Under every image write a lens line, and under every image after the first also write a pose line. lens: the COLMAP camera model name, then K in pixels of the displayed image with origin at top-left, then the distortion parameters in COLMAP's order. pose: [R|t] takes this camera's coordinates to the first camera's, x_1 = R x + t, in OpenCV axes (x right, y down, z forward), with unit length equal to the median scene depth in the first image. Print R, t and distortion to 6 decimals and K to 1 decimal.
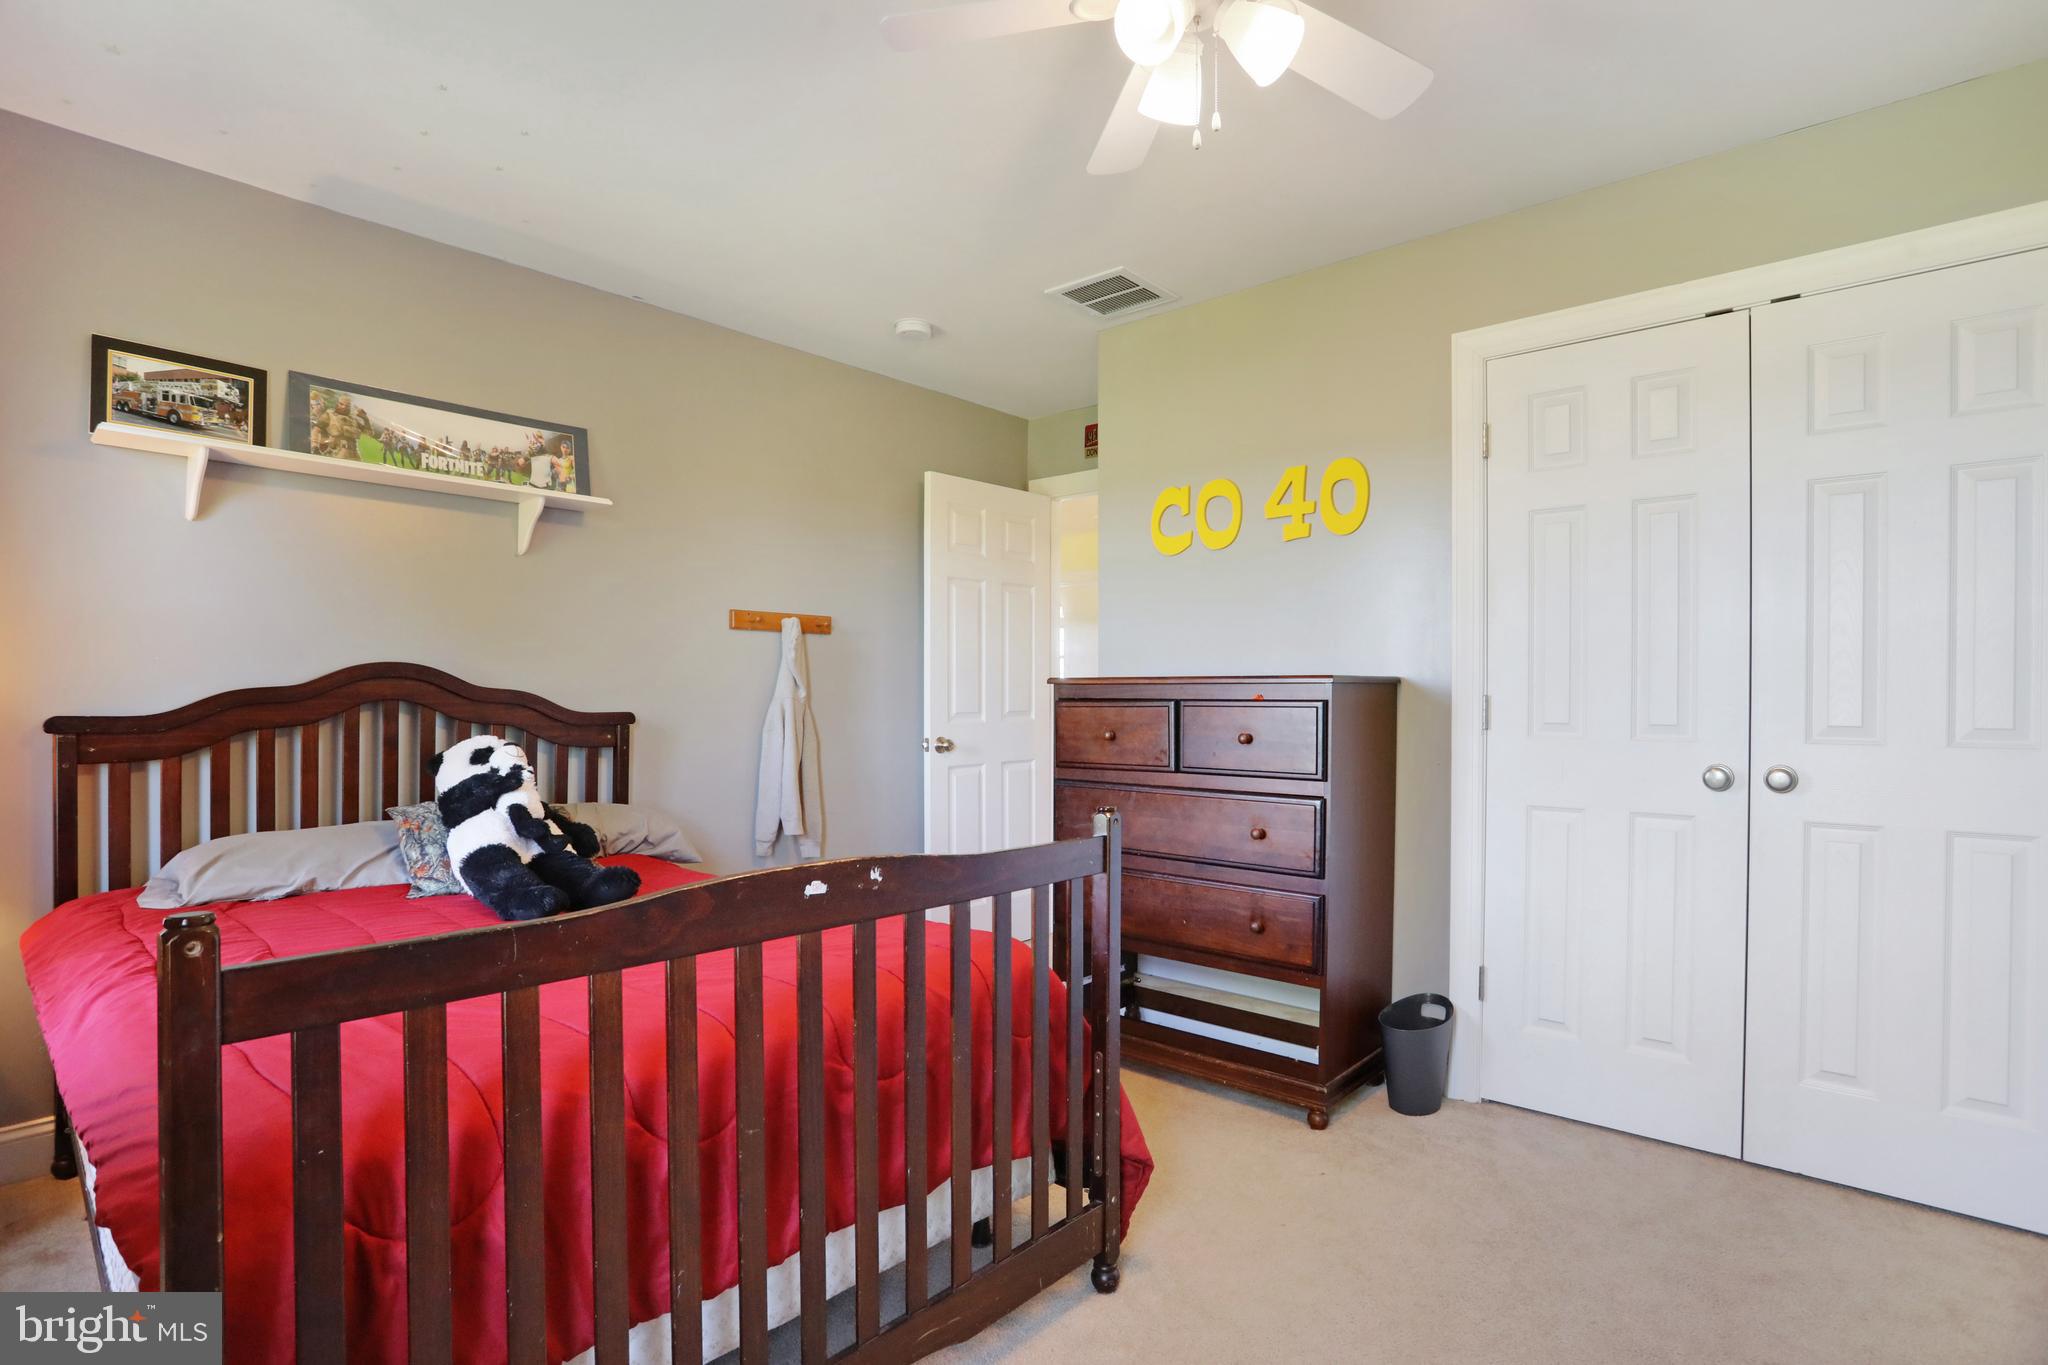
lens RADIAL K [[1048.9, 0, 1025.5], [0, 1048.9, 688.9], [0, 0, 1]] dist [-0.024723, 0.005150]
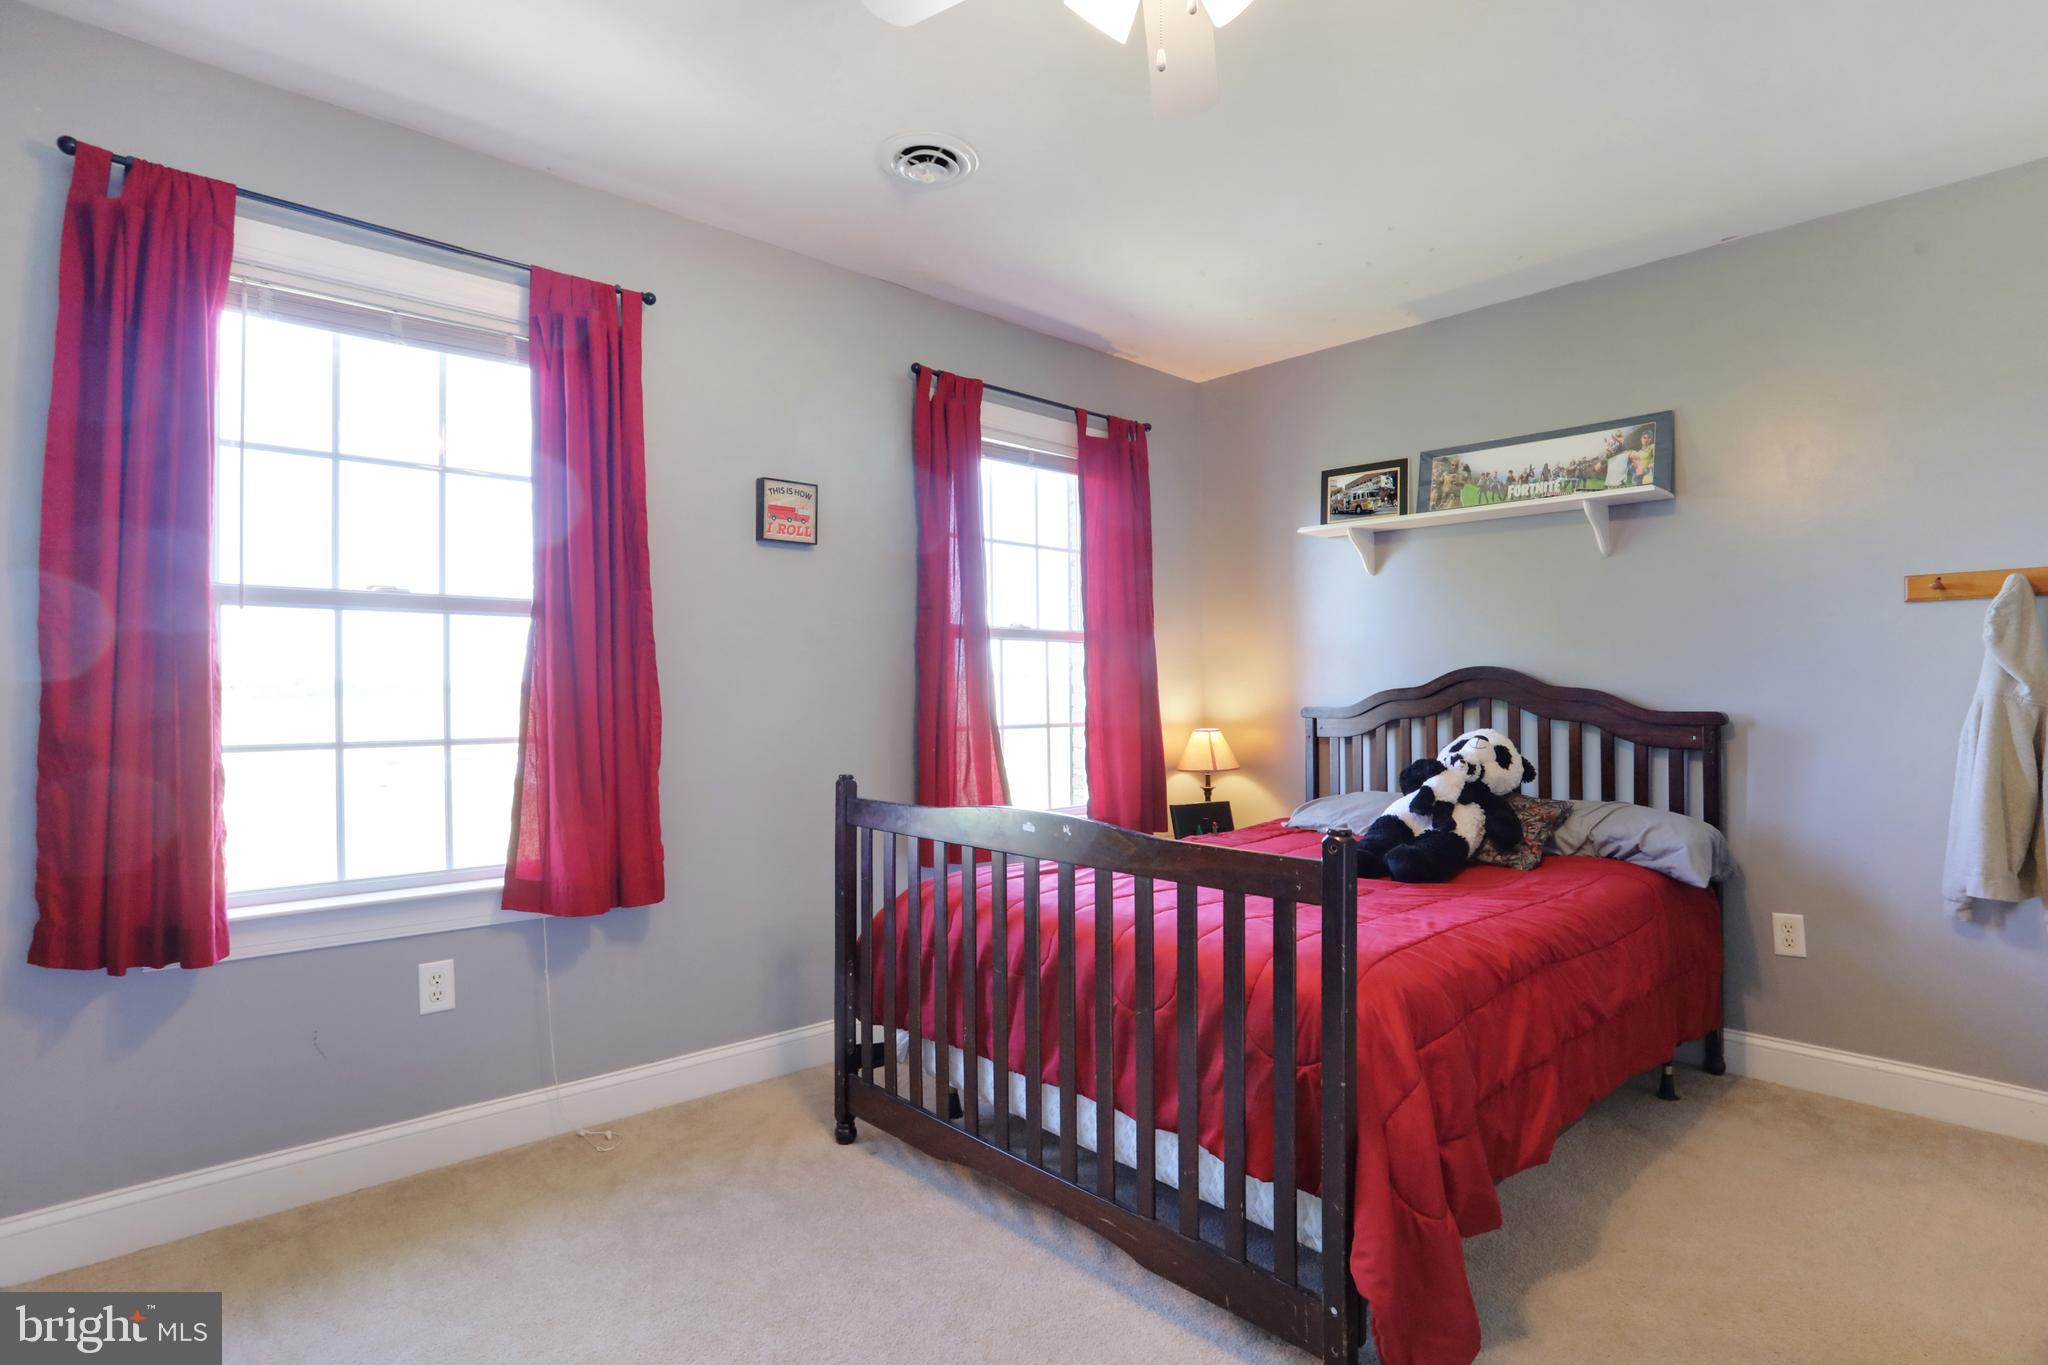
lens RADIAL K [[1048.9, 0, 1031.0], [0, 1048.9, 696.9], [0, 0, 1]] dist [-0.024723, 0.005150]
pose [[-0.088116, 0.000676, -0.996110, 0.624727], [0.009926, 0.999951, -0.000200, 0.004057], [0.996061, -0.009905, -0.088118, 0.561887]]
